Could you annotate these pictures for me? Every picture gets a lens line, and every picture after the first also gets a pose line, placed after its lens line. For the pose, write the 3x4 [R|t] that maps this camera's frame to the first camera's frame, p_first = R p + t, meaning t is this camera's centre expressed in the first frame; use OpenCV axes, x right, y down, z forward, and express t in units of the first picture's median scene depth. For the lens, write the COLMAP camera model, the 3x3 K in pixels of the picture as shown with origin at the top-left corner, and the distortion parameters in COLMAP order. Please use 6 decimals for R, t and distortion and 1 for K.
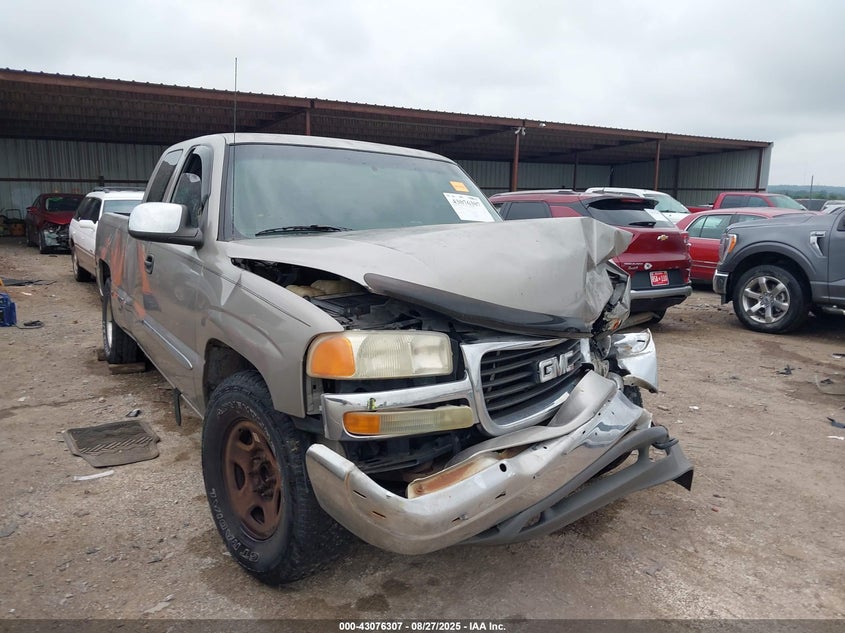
lens RADIAL K [[662.9, 0, 420.9], [0, 662.9, 321.3], [0, 0, 1]] dist [0.059122, -0.011145]
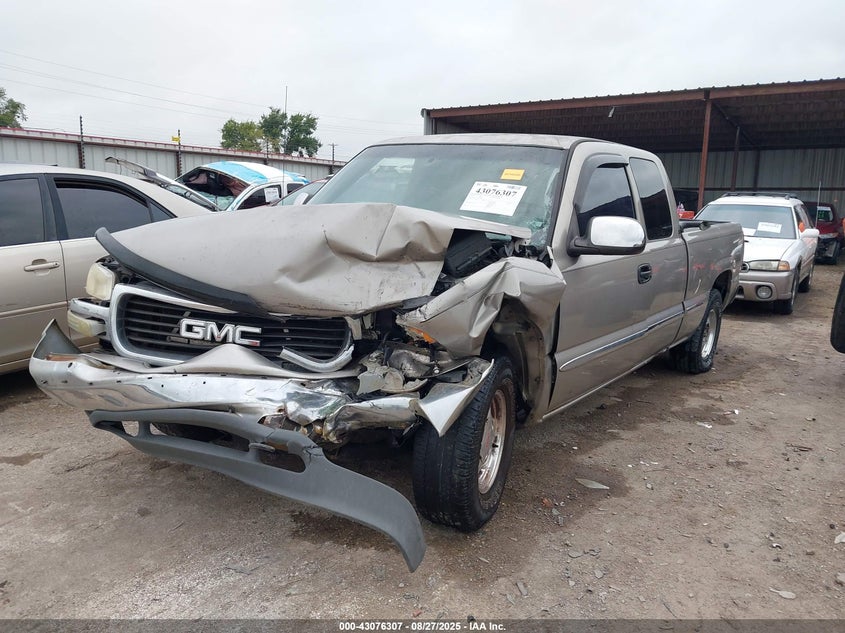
lens RADIAL K [[662.9, 0, 420.8], [0, 662.9, 312.0], [0, 0, 1]] dist [0.059122, -0.011145]
pose [[0.385429, 0.177941, -0.905418, 0.546692], [-0.205142, 0.973198, 0.103935, -0.062129], [0.899645, 0.145680, 0.411602, 0.342600]]
